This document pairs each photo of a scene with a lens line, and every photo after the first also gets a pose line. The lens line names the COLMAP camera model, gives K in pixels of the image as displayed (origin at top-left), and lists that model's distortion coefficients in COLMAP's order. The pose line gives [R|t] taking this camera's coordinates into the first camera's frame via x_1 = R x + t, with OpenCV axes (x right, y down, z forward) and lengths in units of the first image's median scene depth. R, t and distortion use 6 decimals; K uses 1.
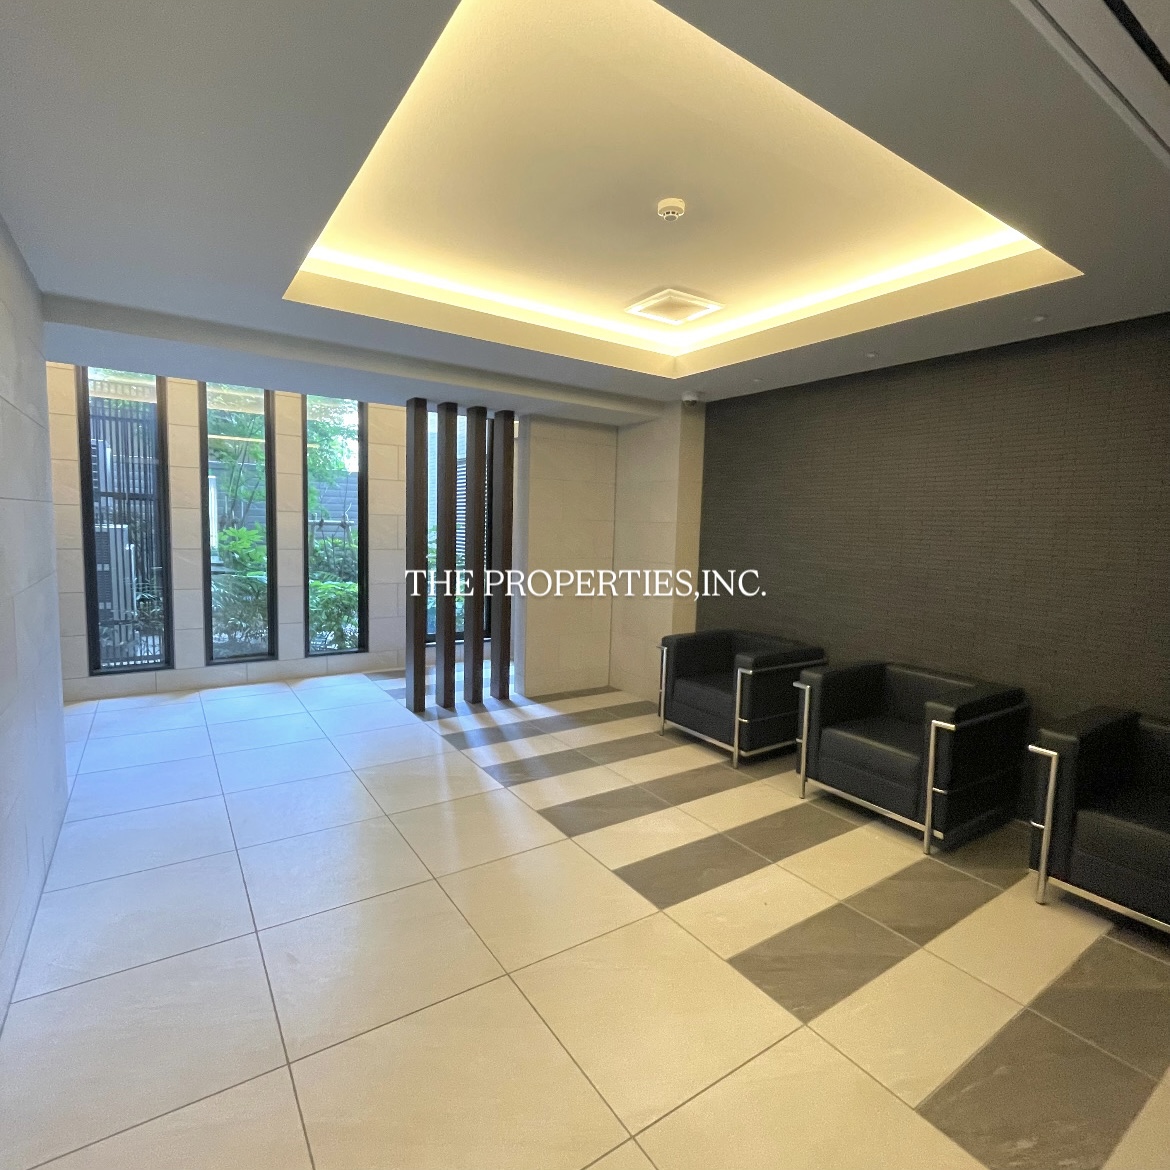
lens RADIAL K [[643.6, 0, 587.8], [0, 643.6, 571.7], [0, 0, 1]] dist [0.002329, 0.000263]
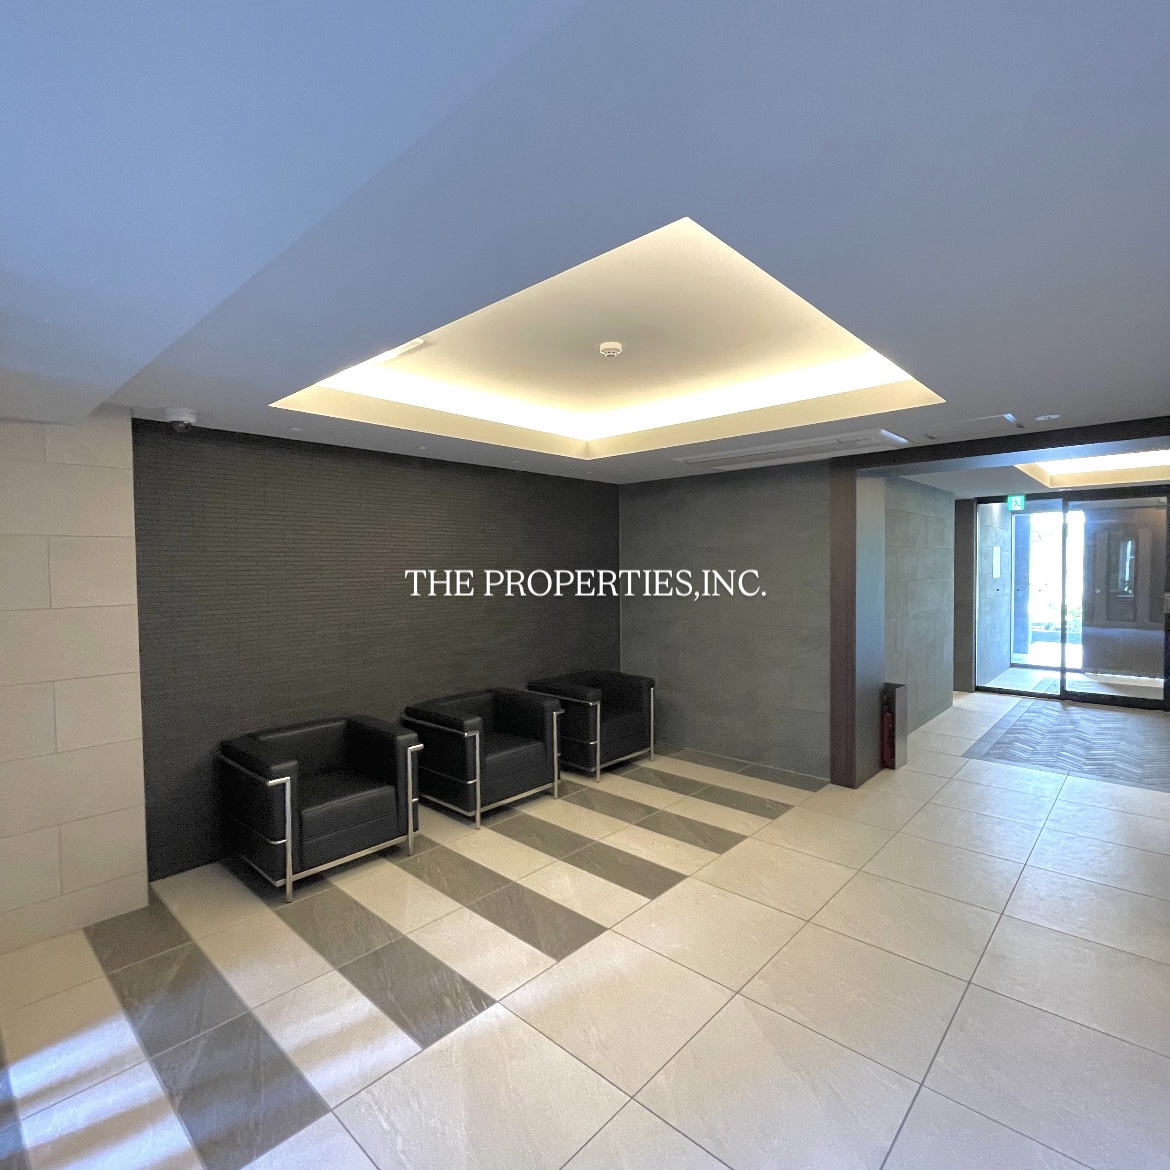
lens RADIAL K [[634.3, 0, 586.8], [0, 634.3, 582.6], [0, 0, 1]] dist [-0.001496, -0.002734]
pose [[-0.216785, -0.050125, 0.974932, -0.834037], [0.094504, 0.992913, 0.072063, -0.157641], [-0.971634, 0.107757, -0.210512, 1.058838]]
